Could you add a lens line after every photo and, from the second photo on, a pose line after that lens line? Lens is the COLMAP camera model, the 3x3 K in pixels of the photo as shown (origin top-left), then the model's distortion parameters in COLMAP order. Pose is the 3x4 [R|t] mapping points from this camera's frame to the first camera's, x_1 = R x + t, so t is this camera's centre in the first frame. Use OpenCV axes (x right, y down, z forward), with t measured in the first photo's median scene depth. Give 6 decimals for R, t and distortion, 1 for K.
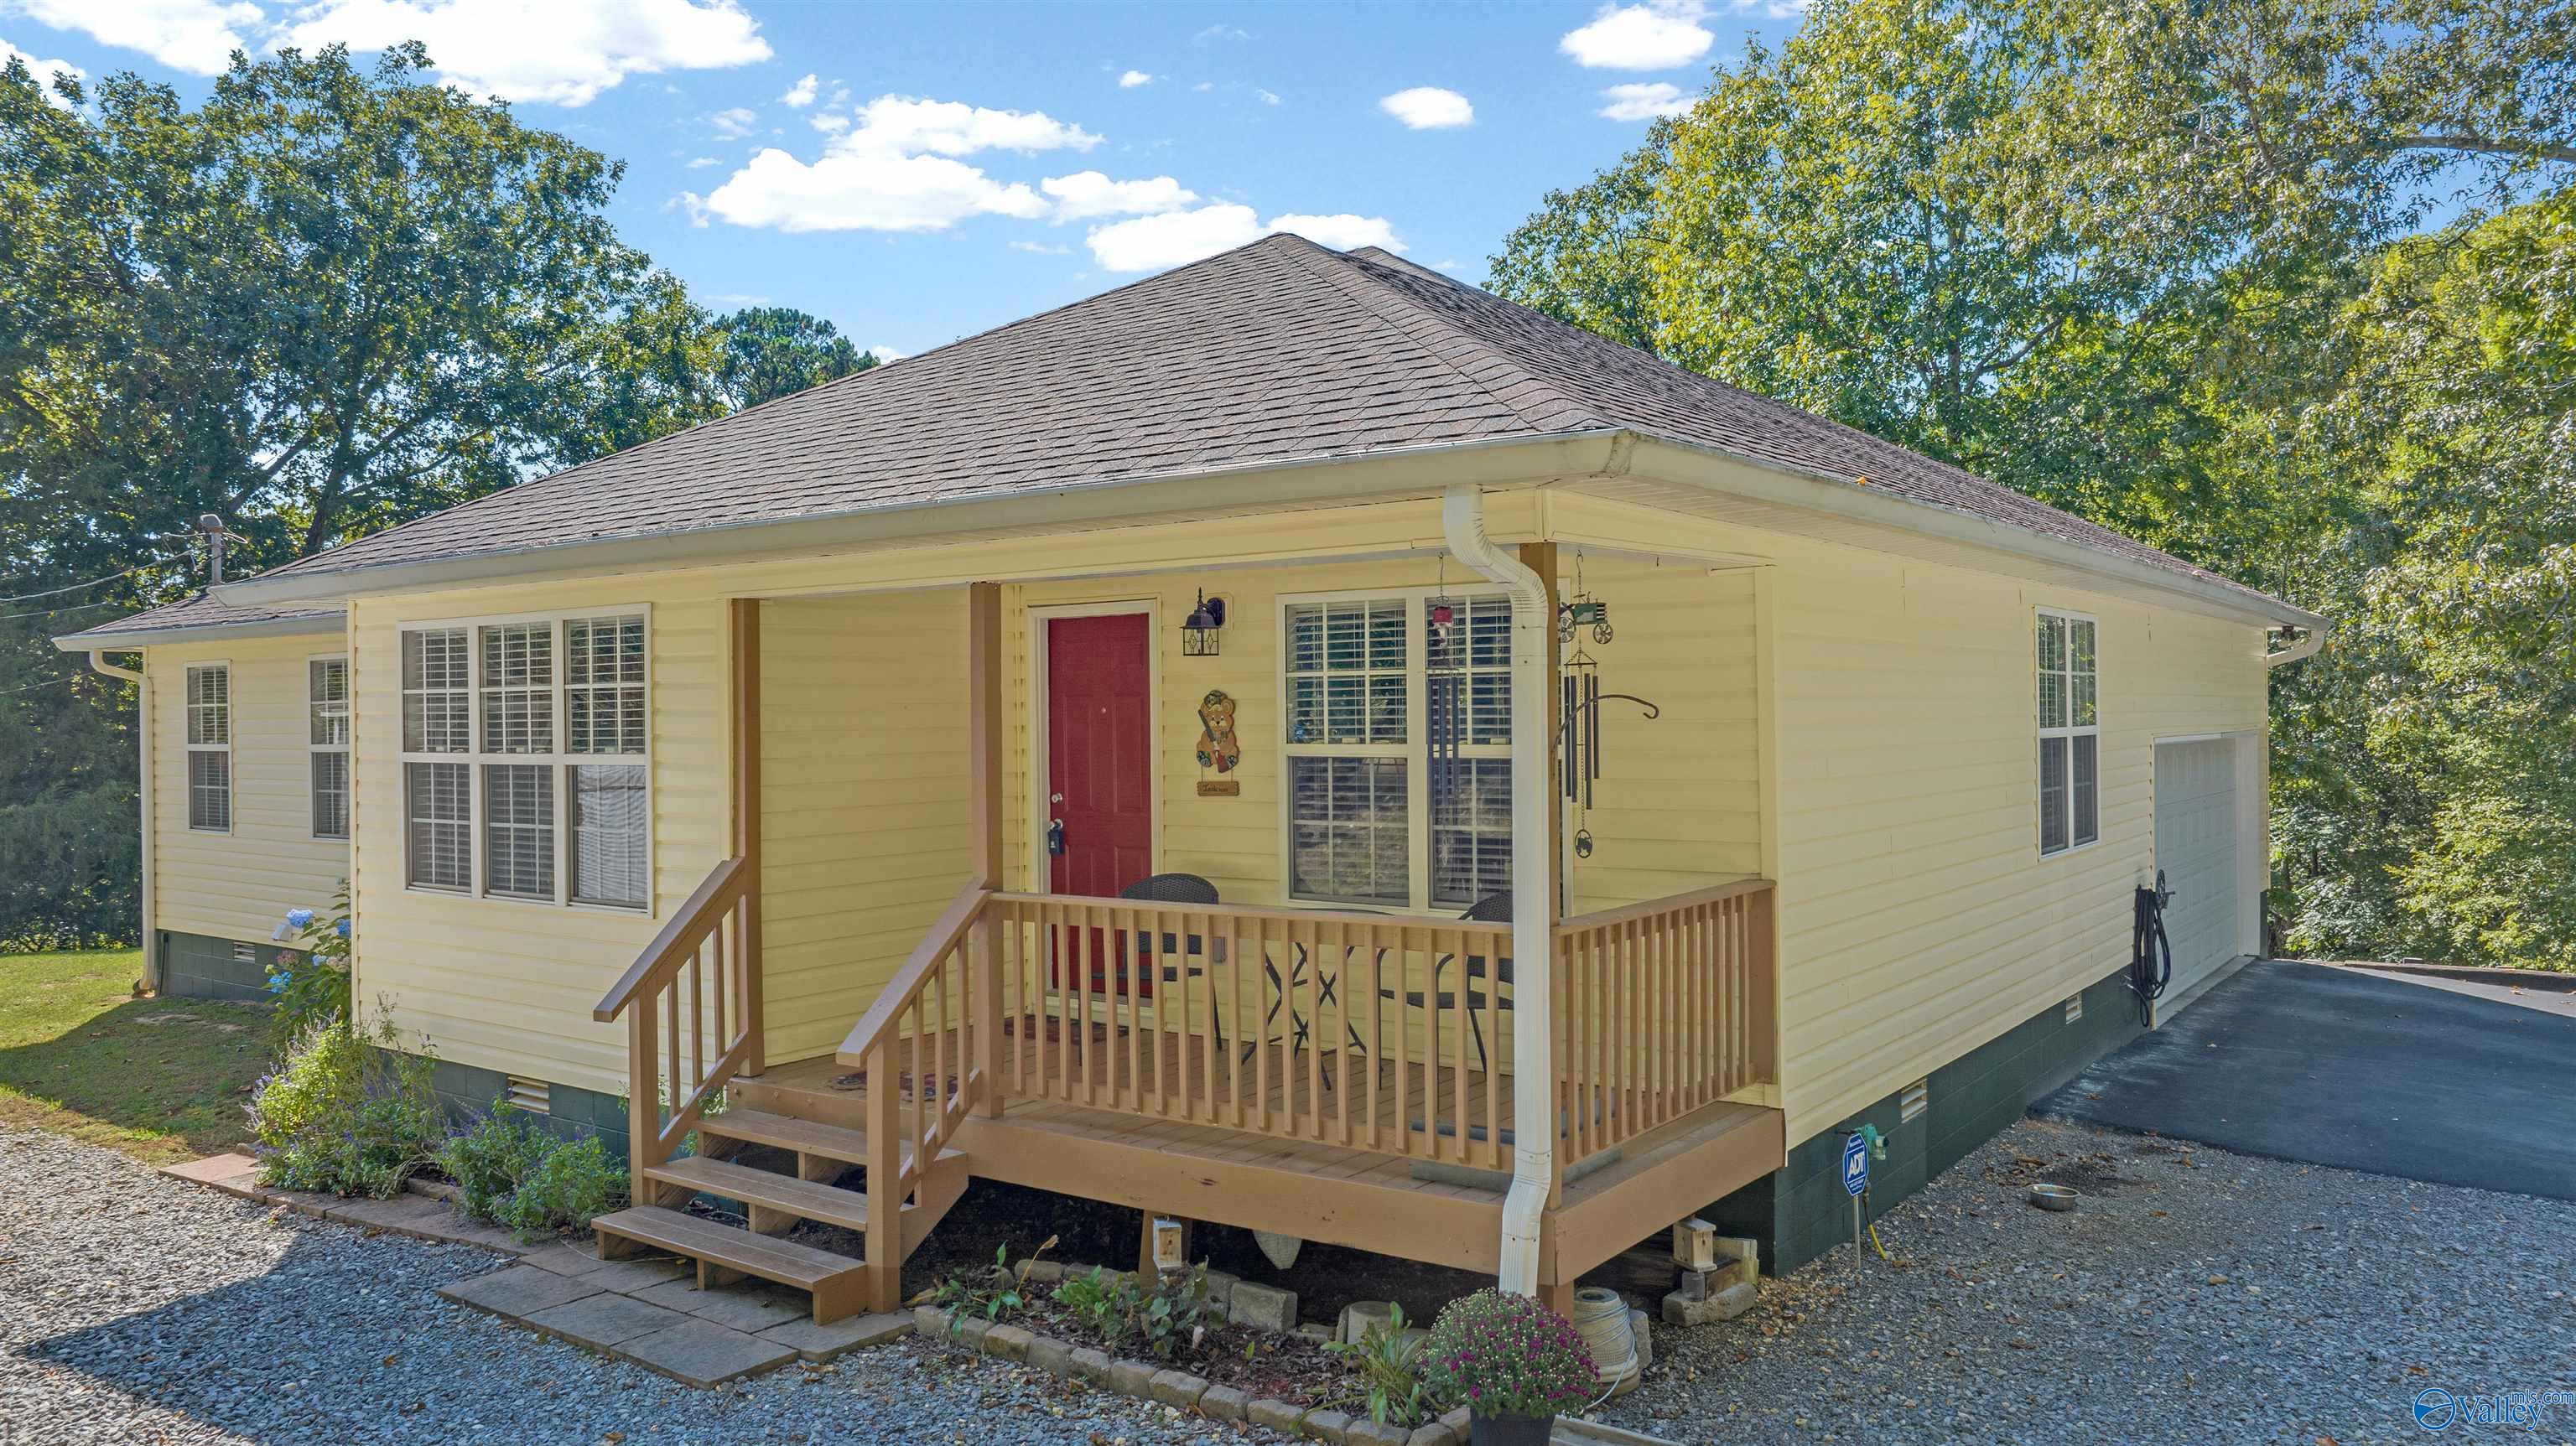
lens RADIAL K [[1814.9, 0, 1285.2], [0, 1814.9, 724.1], [0, 0, 1]] dist [-0.023339, 0.018087]
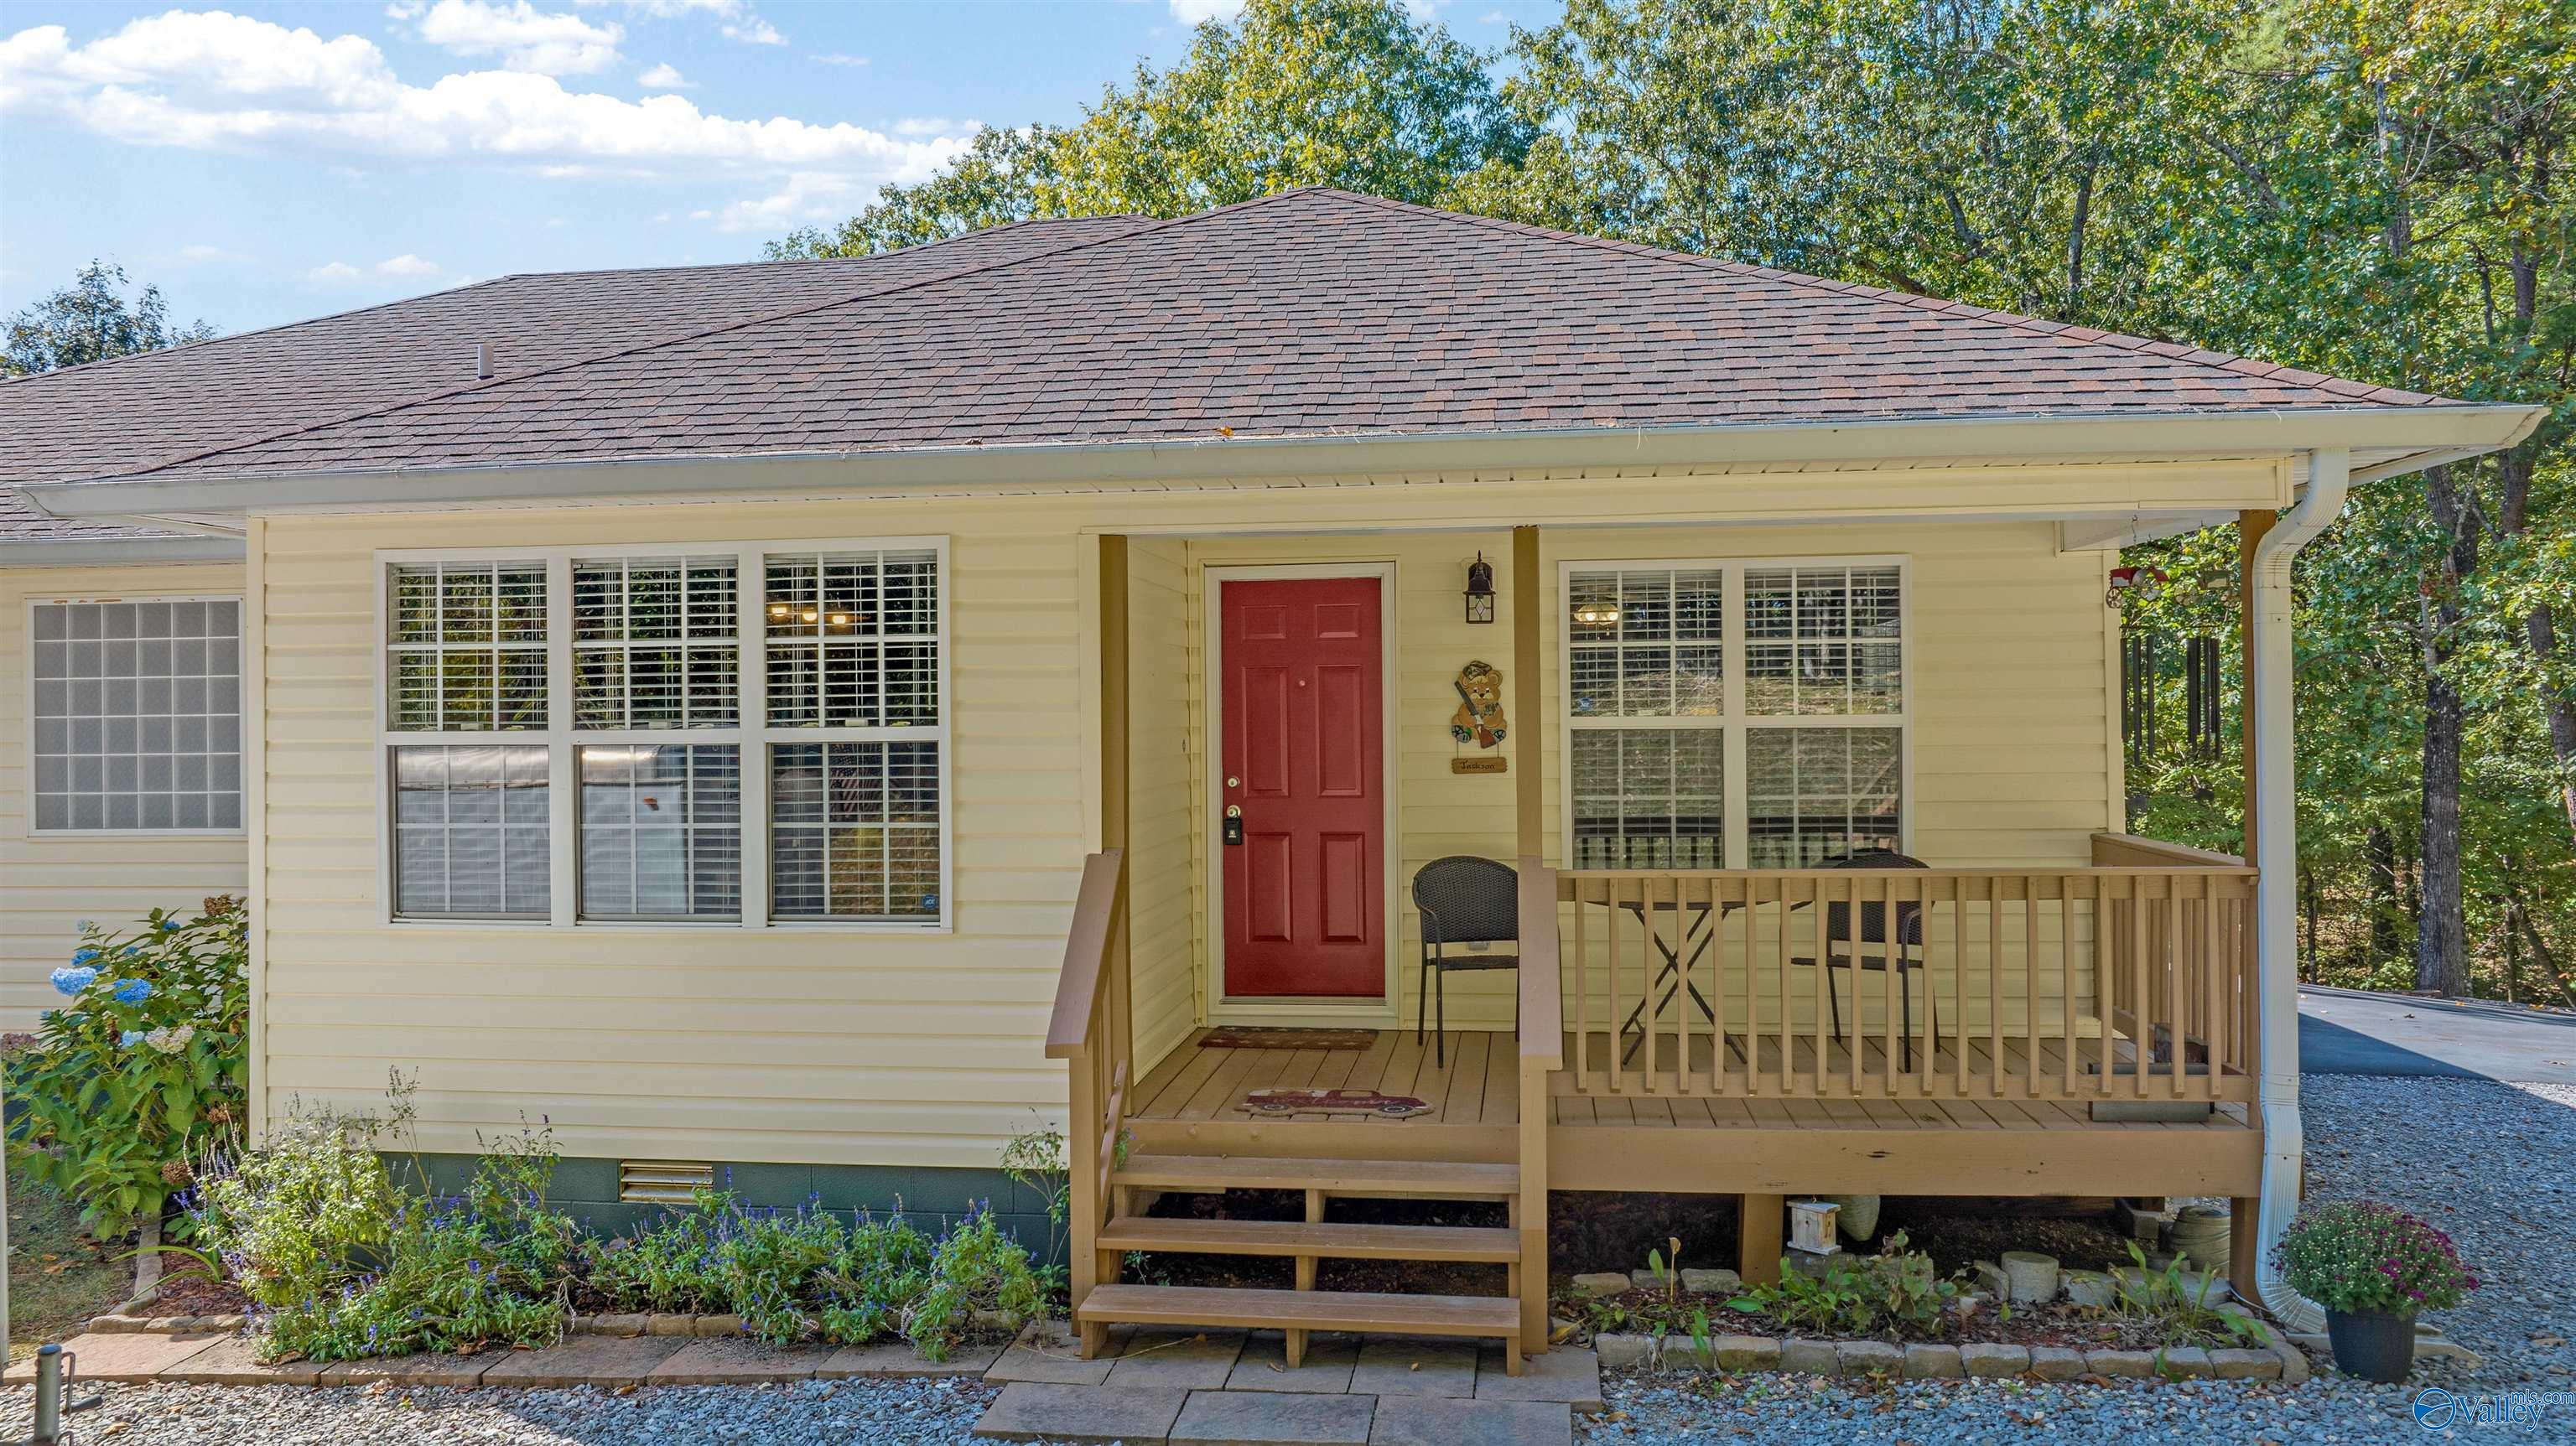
lens RADIAL K [[1931.0, 0, 1288.0], [0, 1931.0, 723.0], [0, 0, 1]] dist [-0.009287, 0.000607]
pose [[0.874618, -0.003234, 0.484802, -0.605783], [-0.000332, 0.999974, 0.007269, 0.006641], [-0.484813, -0.006519, 0.874594, 0.177459]]
